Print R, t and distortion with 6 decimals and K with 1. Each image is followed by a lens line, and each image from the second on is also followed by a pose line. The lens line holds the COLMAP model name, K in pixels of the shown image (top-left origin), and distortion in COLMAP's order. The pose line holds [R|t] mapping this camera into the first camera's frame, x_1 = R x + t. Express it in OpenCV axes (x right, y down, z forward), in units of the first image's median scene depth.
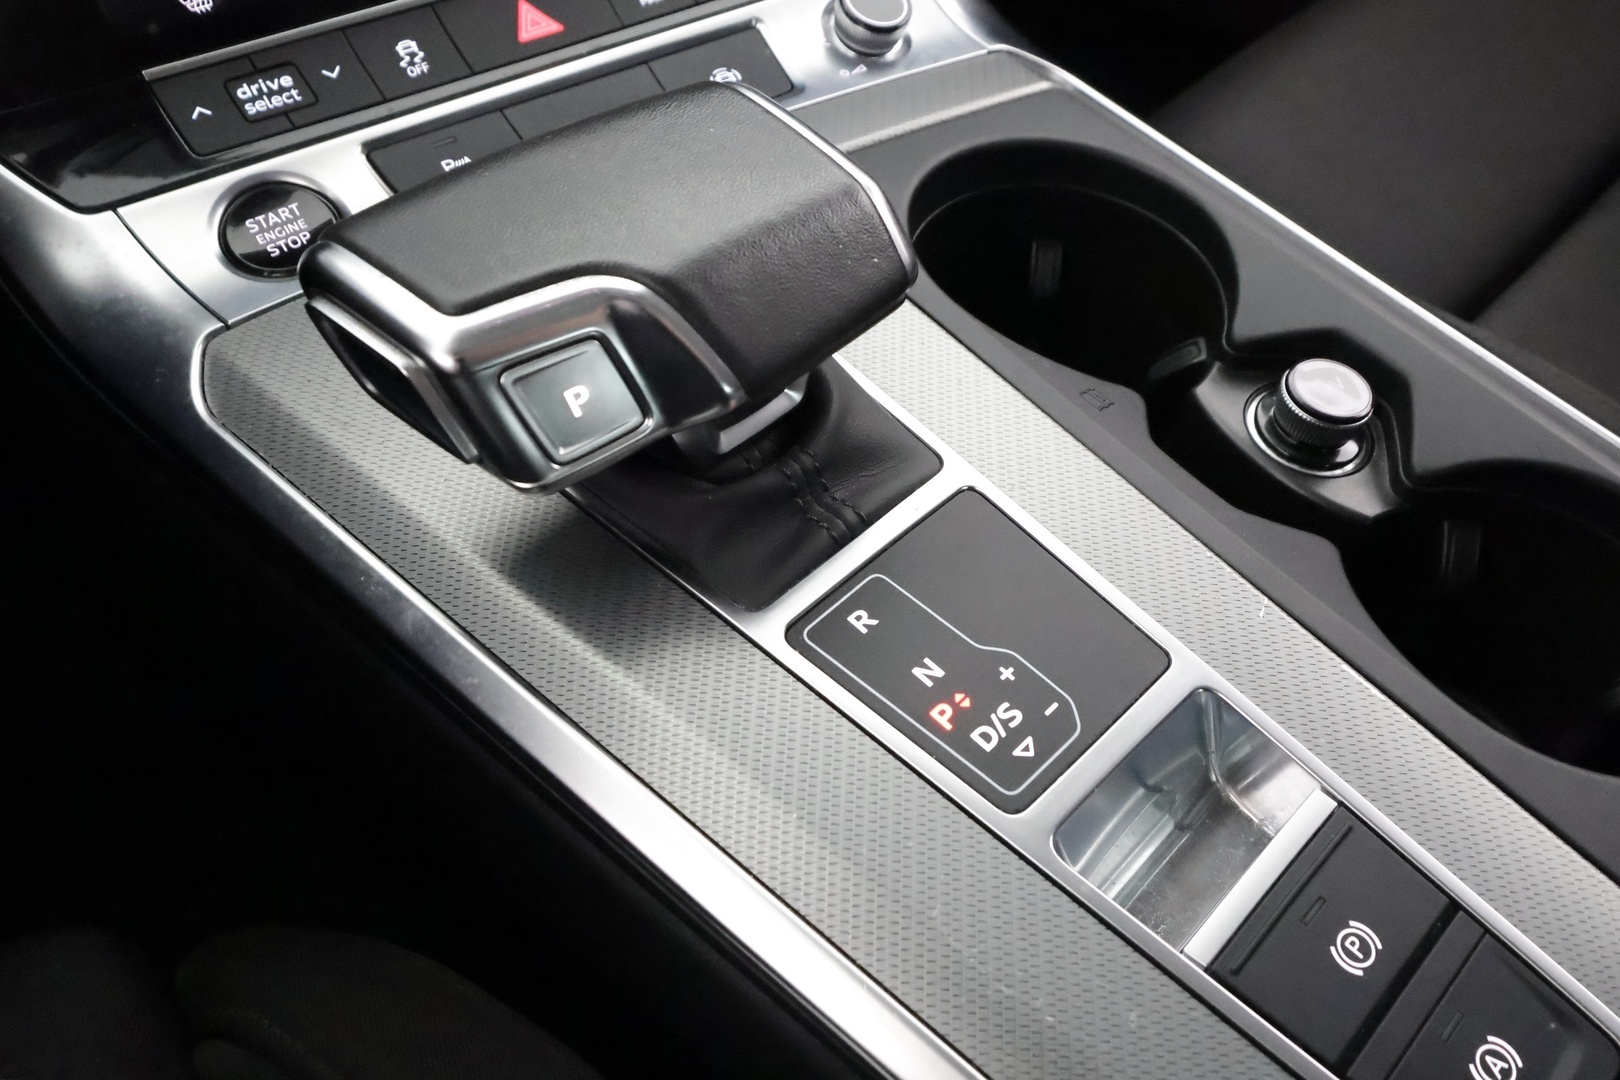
lens RADIAL K [[1293.3, 0, 820.0], [0, 1293.3, 541.1], [0, 0, 1]] dist [0.005511, -0.006648]
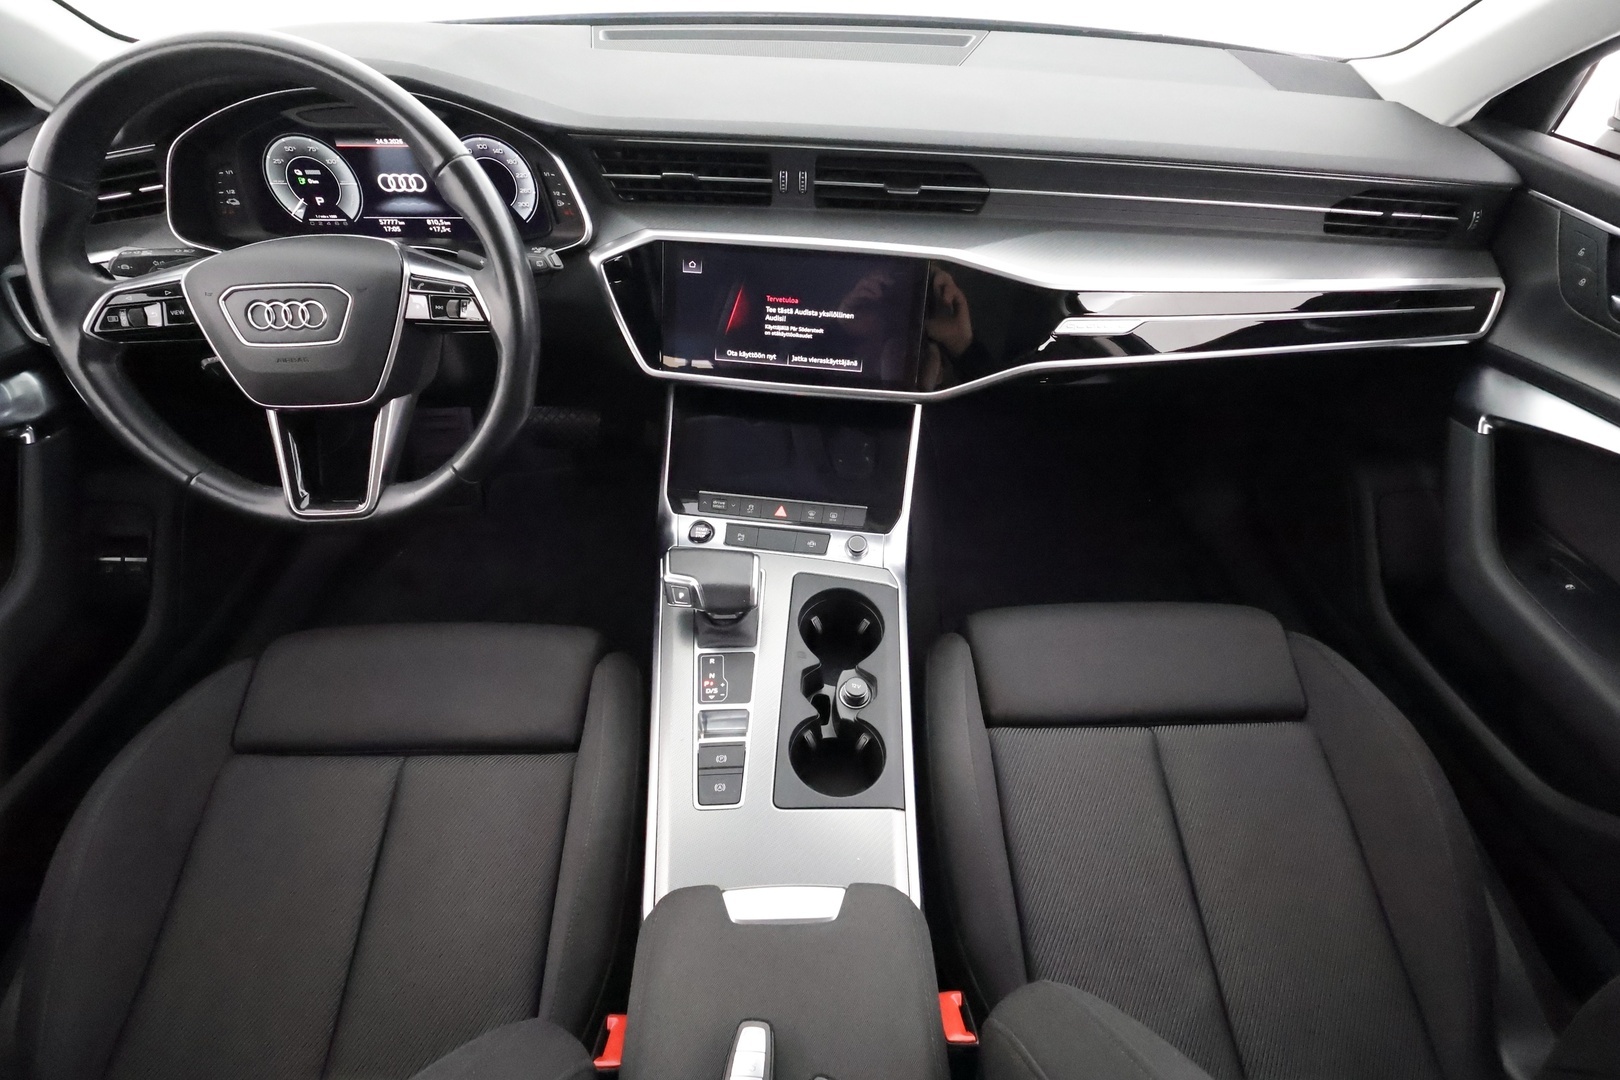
lens RADIAL K [[760.7, 0, 806.3], [0, 760.7, 537.2], [0, 0, 1]] dist [0.002357, 0.000766]
pose [[0.725145, 0.461266, -0.511271, 1.438128], [-0.518895, 0.854136, 0.034639, -0.580771], [0.452672, 0.240178, 0.858722, -1.342889]]
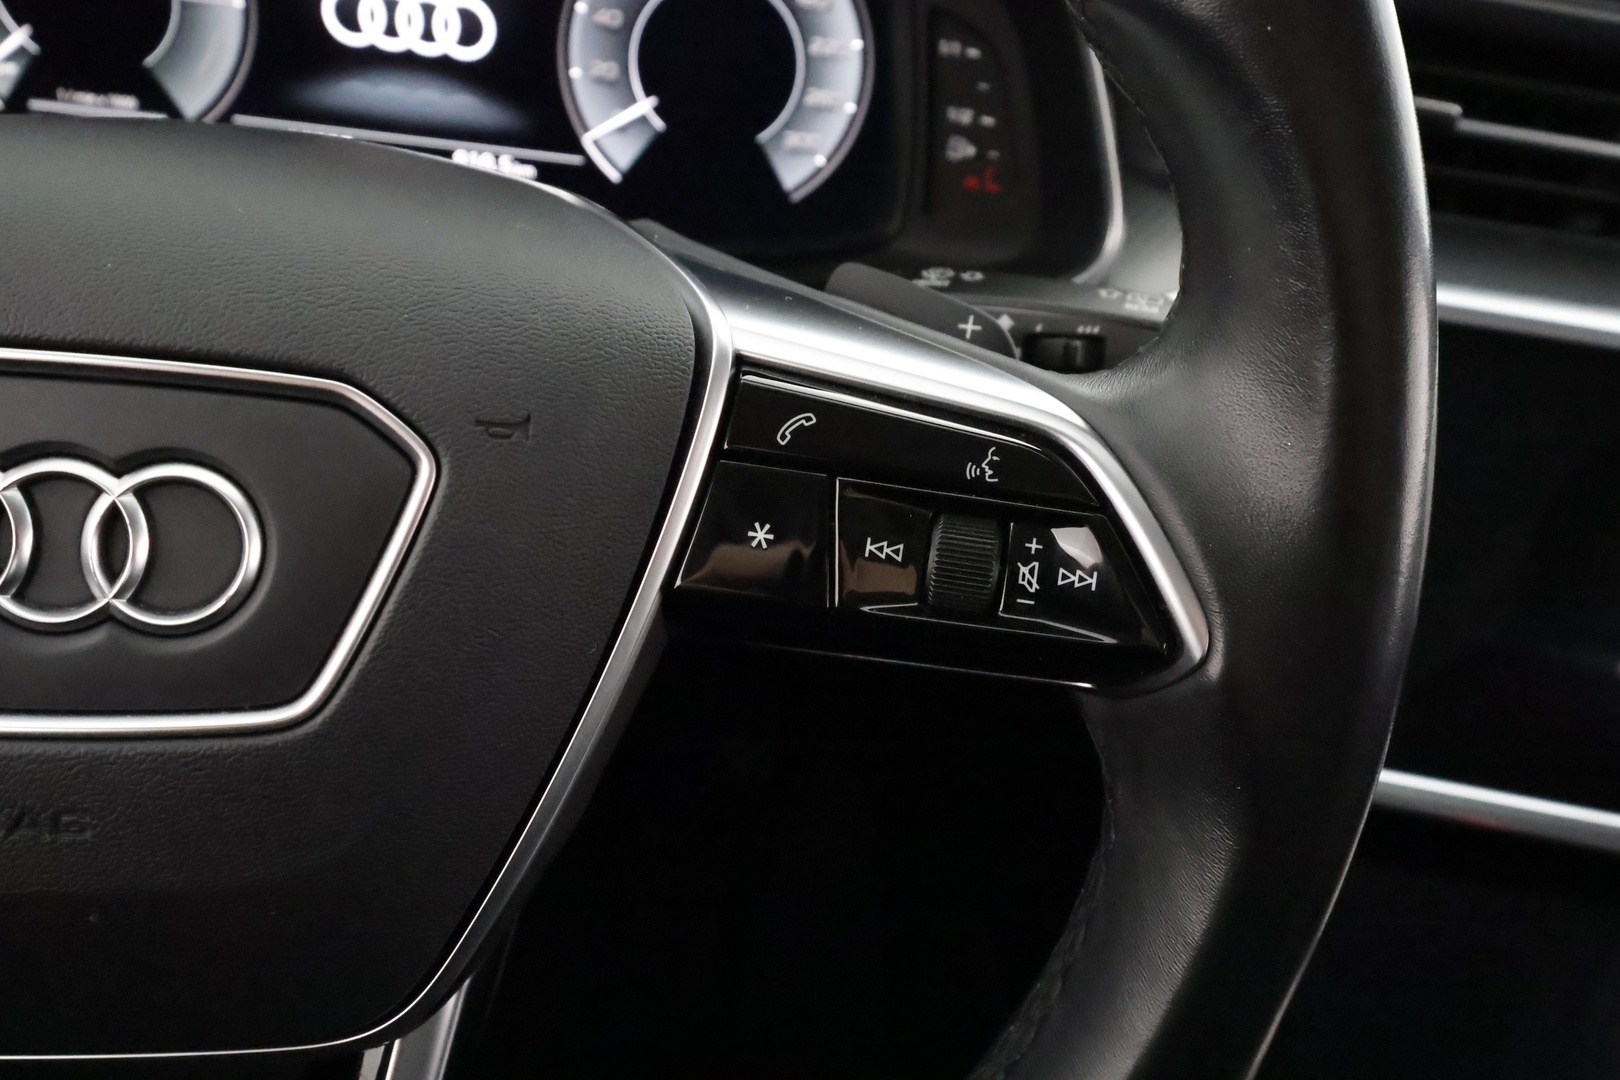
lens RADIAL K [[1293.3, 0, 820.0], [0, 1293.3, 541.1], [0, 0, 1]] dist [0.005511, -0.006648]
pose [[0.750115, 0.416241, -0.513879, -0.516969], [-0.572580, 0.797586, -0.189758, -0.370828], [0.330877, 0.436577, 0.836613, -0.643838]]
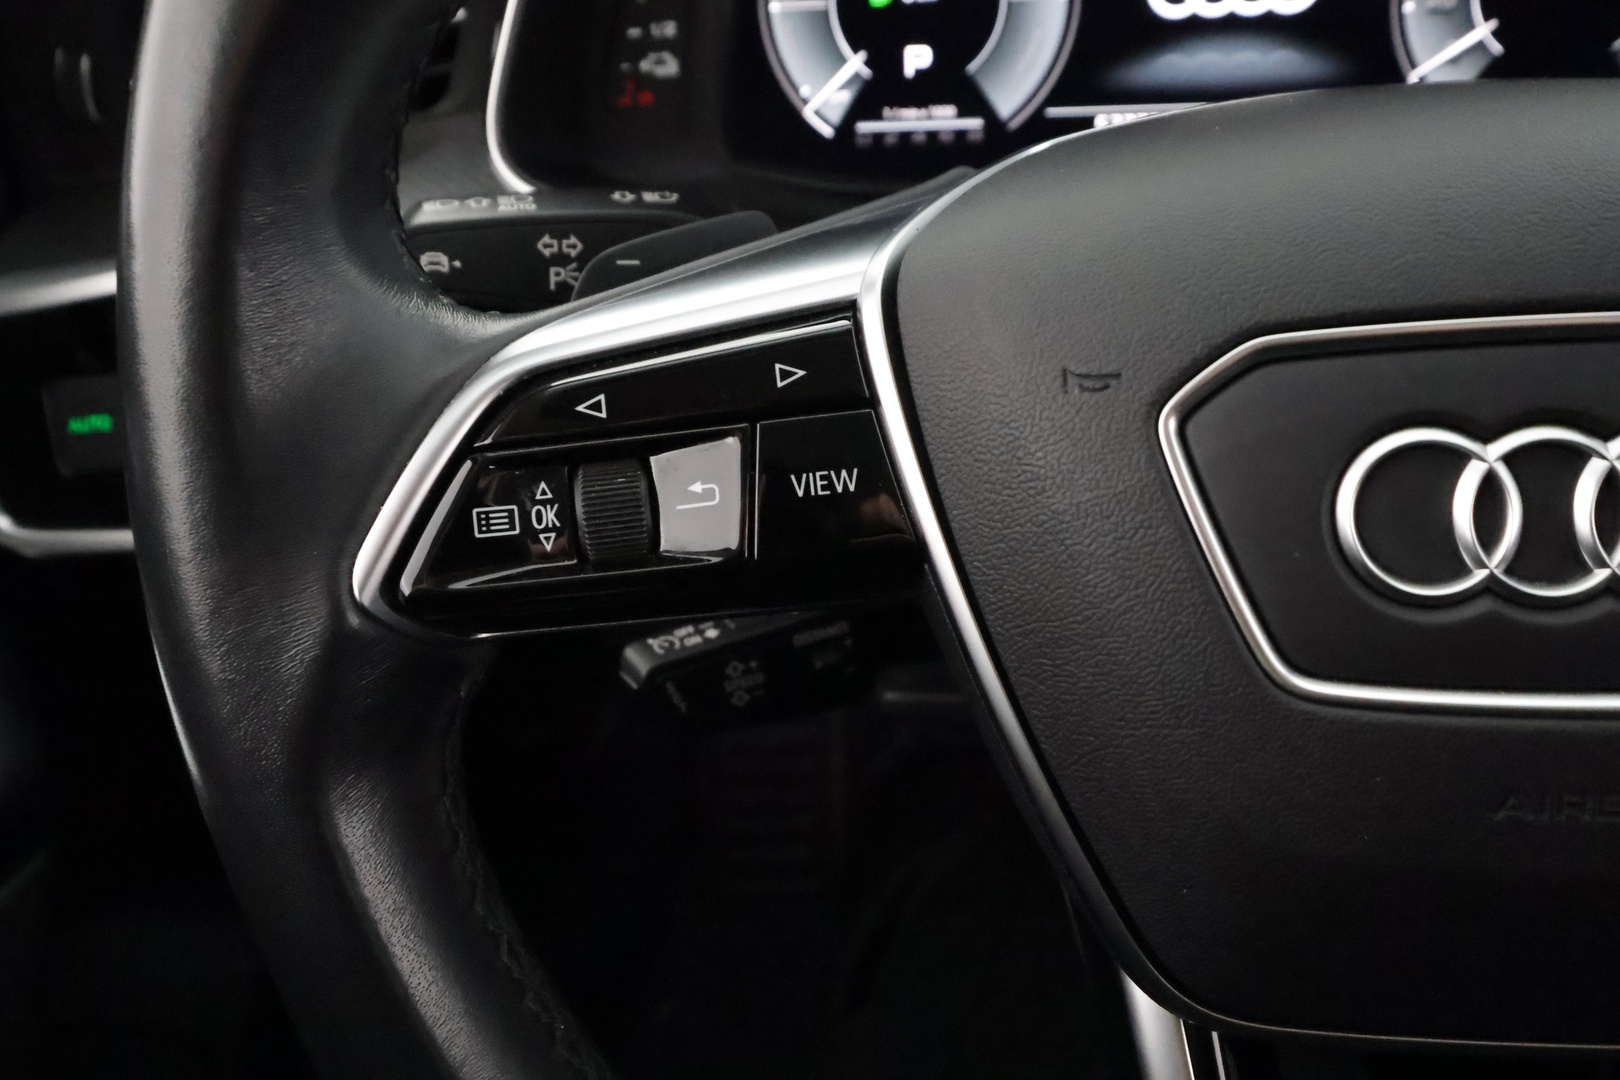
lens RADIAL K [[1293.3, 0, 820.0], [0, 1293.3, 541.1], [0, 0, 1]] dist [0.005511, -0.006648]
pose [[0.622294, 0.377641, -0.685665, -0.920366], [-0.542293, 0.839664, -0.029714, -0.054912], [0.564507, 0.390322, 0.727310, -0.878447]]
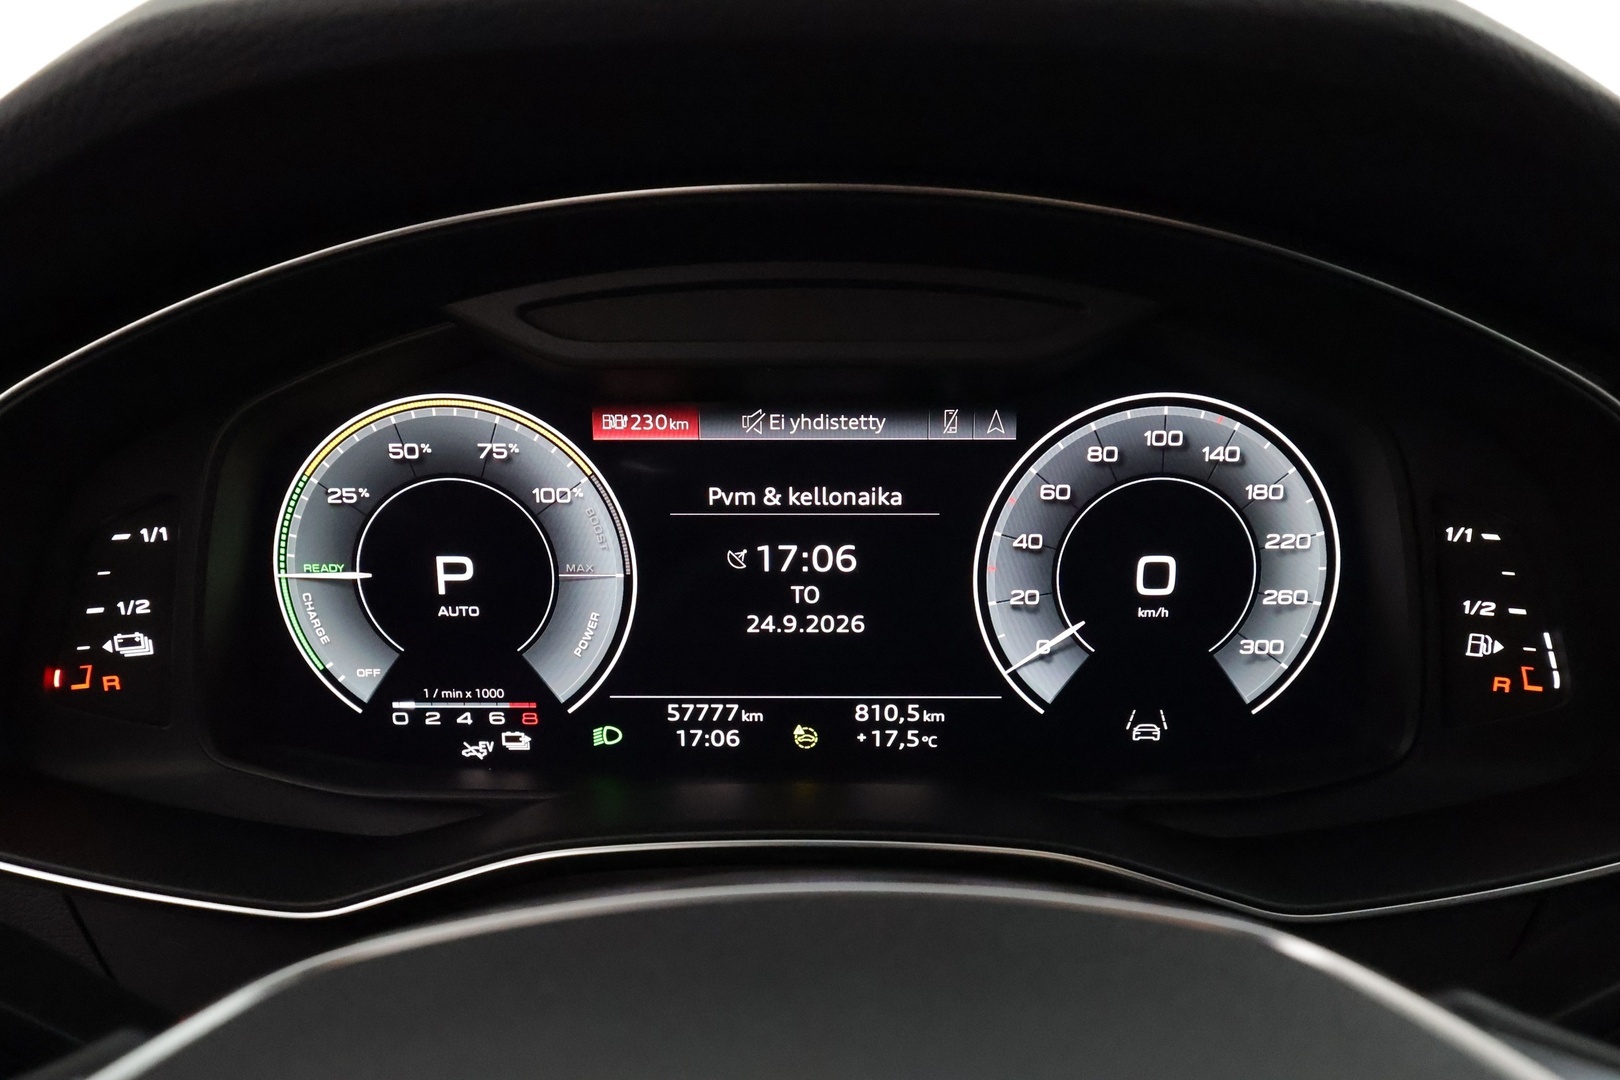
lens RADIAL K [[1300.8, 0, 812.4], [0, 1300.8, 545.3], [0, 0, 1]] dist [0.004231, 0.001125]
pose [[0.701767, 0.186571, -0.687543, -0.956460], [-0.528616, 0.783358, -0.326980, -0.450859], [0.477587, 0.592910, 0.648359, -0.679880]]
